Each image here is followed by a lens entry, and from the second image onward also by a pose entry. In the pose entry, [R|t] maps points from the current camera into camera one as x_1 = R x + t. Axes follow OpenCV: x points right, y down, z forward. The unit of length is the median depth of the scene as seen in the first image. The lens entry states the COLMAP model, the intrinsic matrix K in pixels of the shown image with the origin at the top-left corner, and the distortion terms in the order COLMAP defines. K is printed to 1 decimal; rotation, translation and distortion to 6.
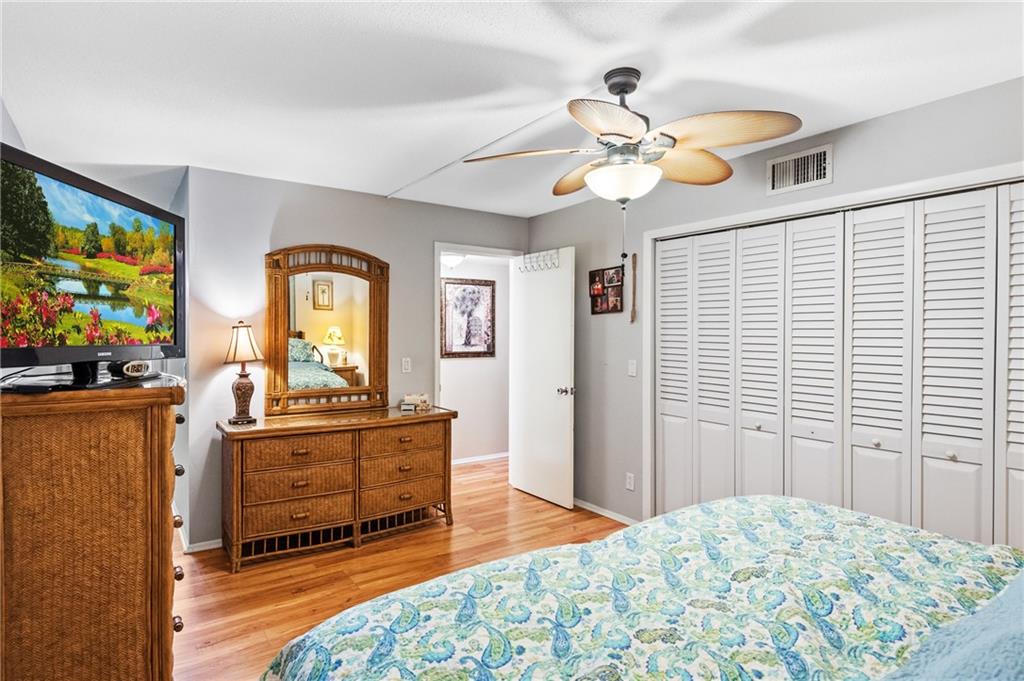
lens RADIAL K [[560.6, 0, 507.9], [0, 560.6, 336.1], [0, 0, 1]] dist [0.032536, -0.021549]
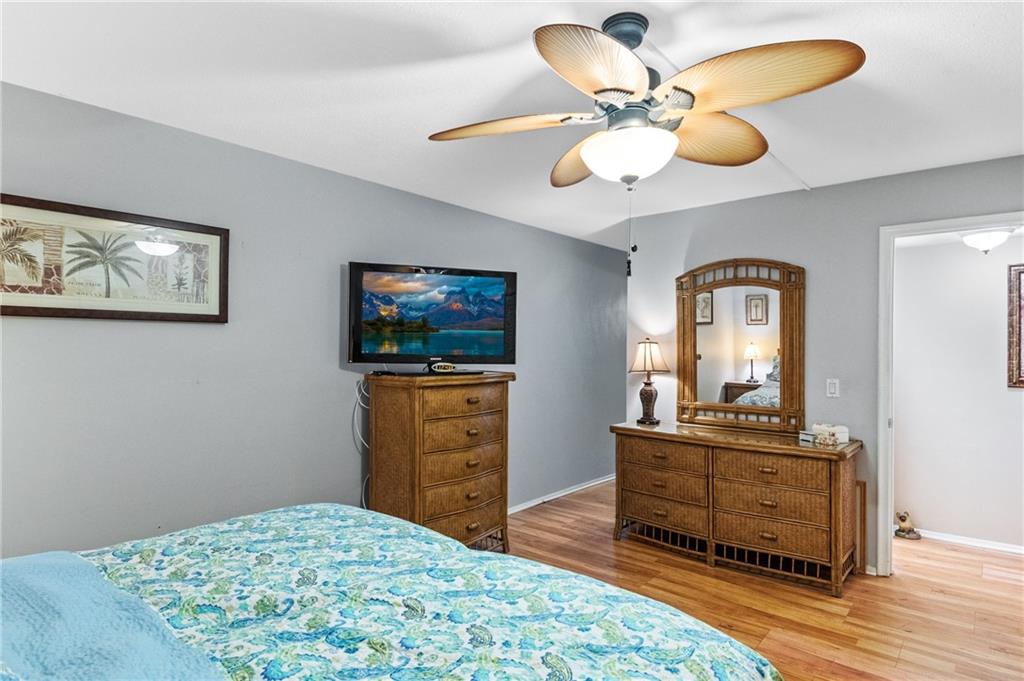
lens RADIAL K [[560.6, 0, 507.6], [0, 560.6, 346.4], [0, 0, 1]] dist [0.032536, -0.021549]
pose [[0.258466, 0.001006, -0.966020, 0.566852], [-0.006390, 0.999979, -0.000669, -0.005879], [0.965999, 0.006346, 0.258467, 0.382122]]
